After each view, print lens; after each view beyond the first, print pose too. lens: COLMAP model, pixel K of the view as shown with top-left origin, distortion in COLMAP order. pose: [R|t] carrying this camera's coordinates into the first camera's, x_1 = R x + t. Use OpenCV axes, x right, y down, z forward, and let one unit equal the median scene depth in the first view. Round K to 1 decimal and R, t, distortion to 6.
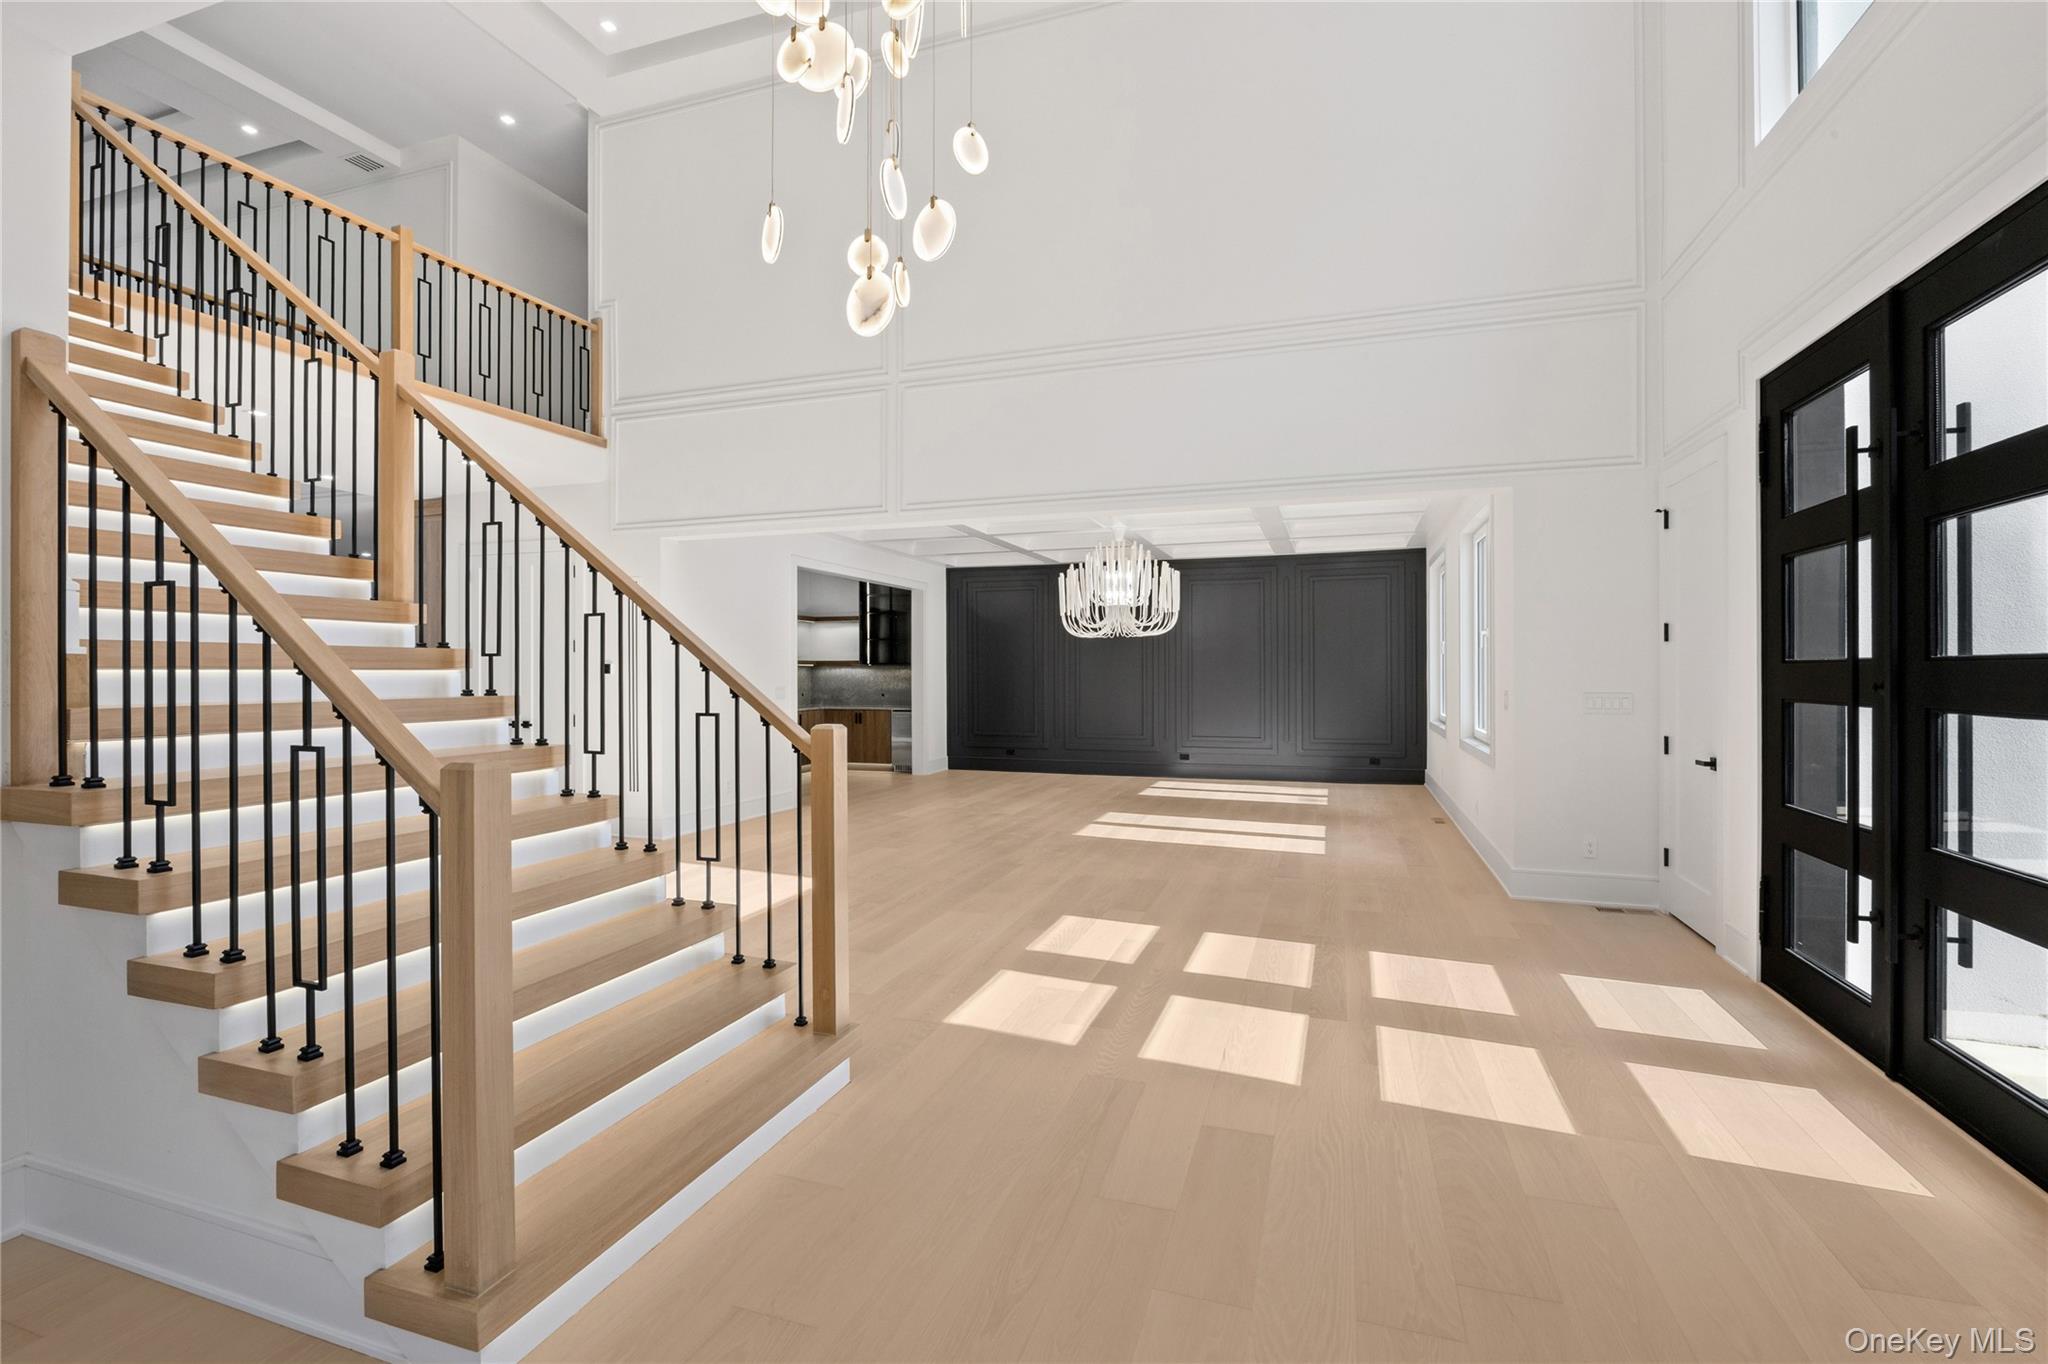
lens RADIAL K [[901.2, 0, 1043.2], [0, 901.2, 673.6], [0, 0, 1]] dist [-0.019606, 0.002594]
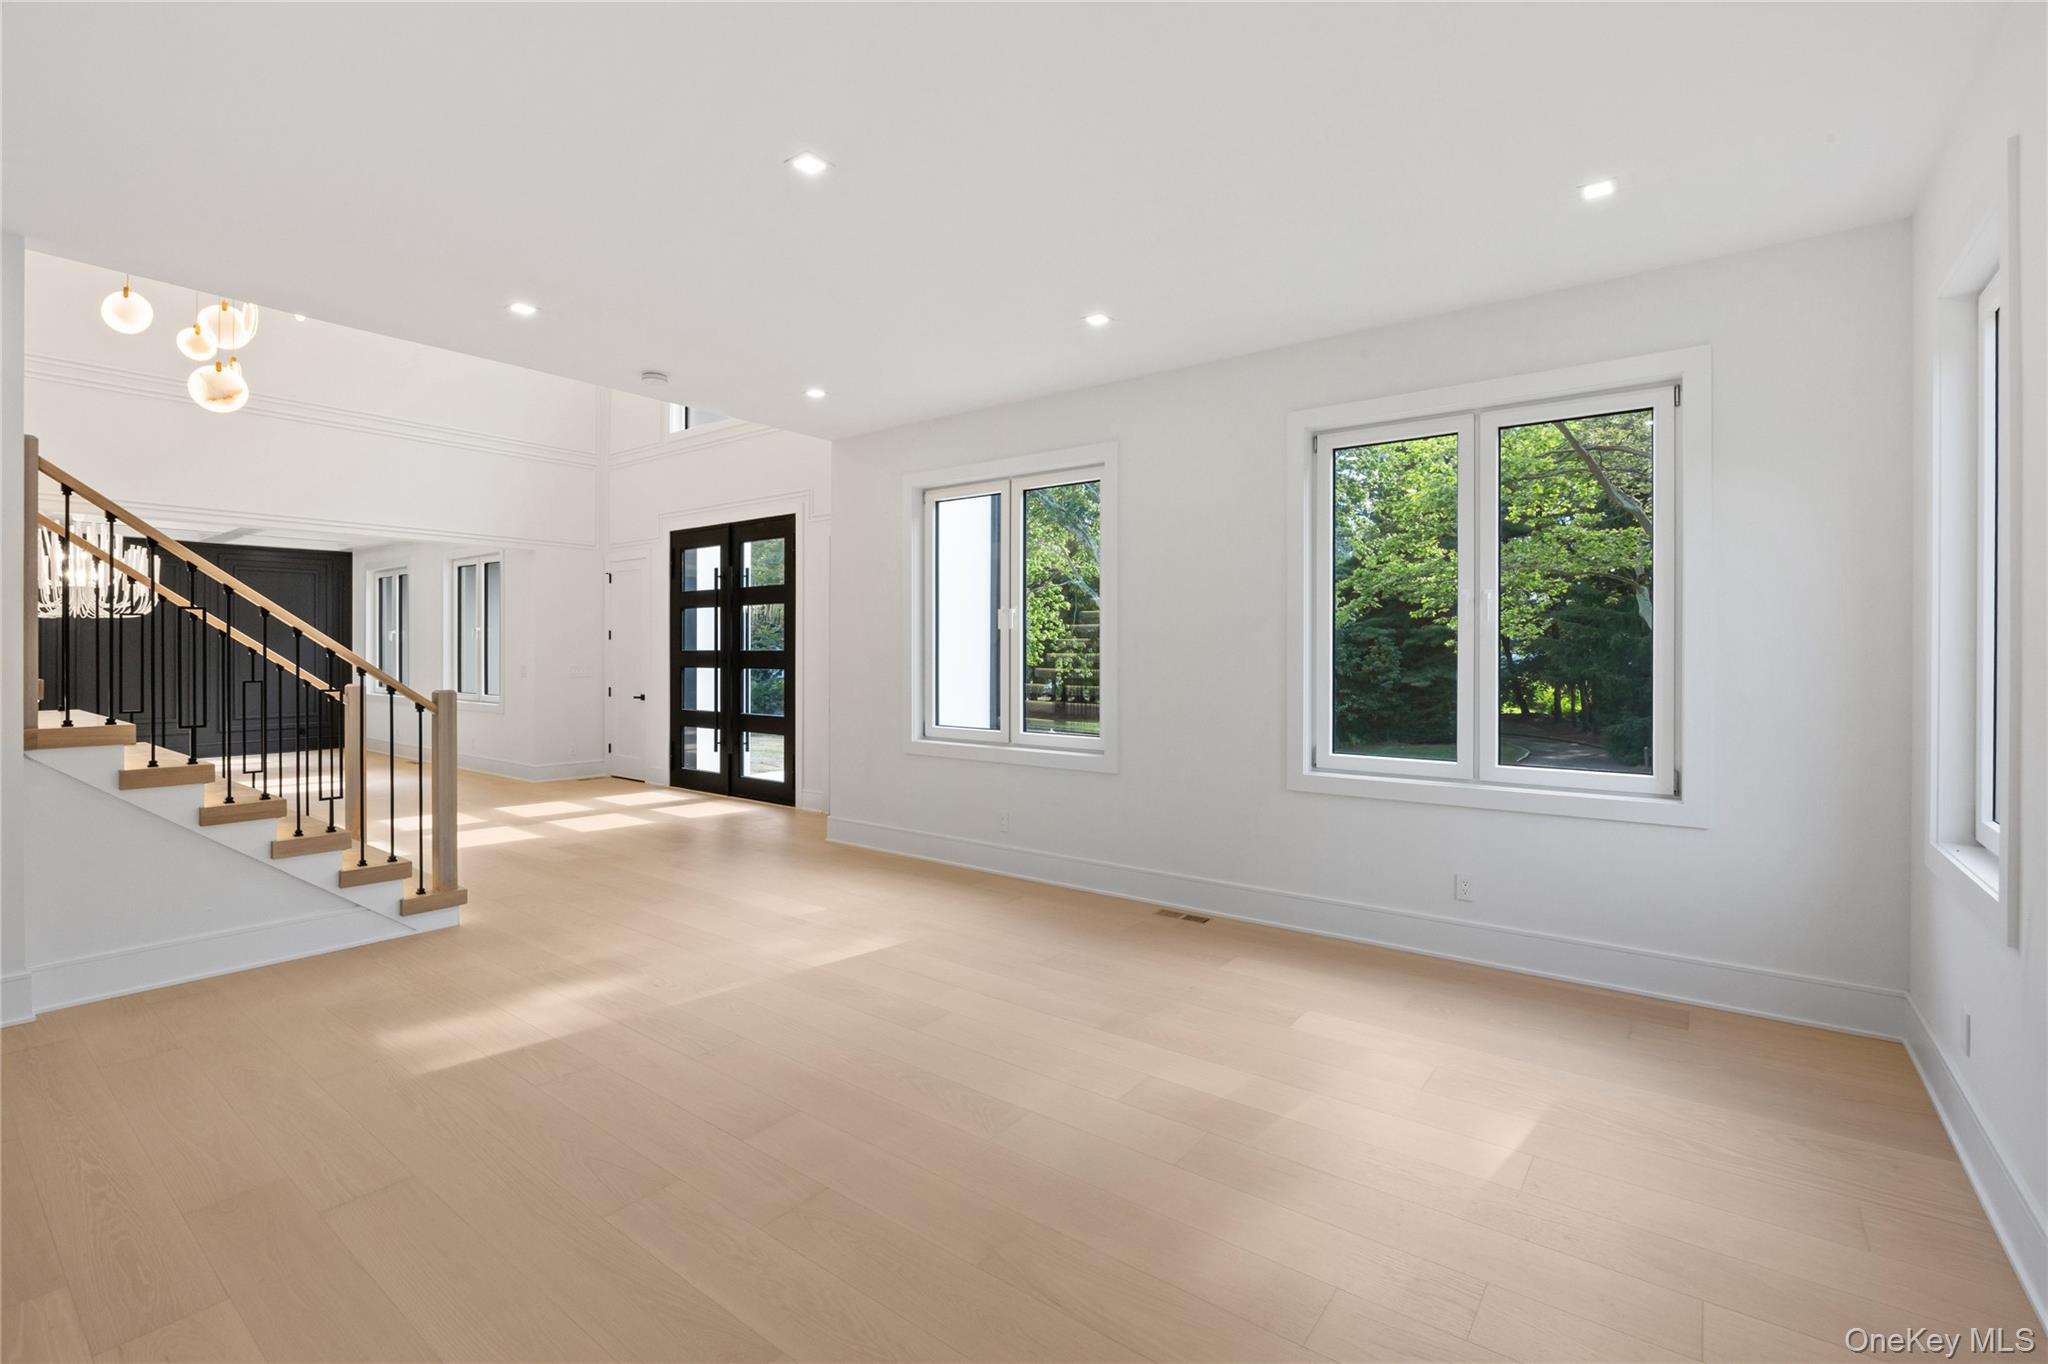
lens RADIAL K [[901.2, 0, 1010.4], [0, 901.2, 660.3], [0, 0, 1]] dist [-0.019606, 0.002594]
pose [[0.334939, -0.005297, 0.942225, -1.193033], [-0.000641, 0.999983, 0.005849, -0.002624], [-0.942240, -0.002564, 0.334930, -0.677976]]
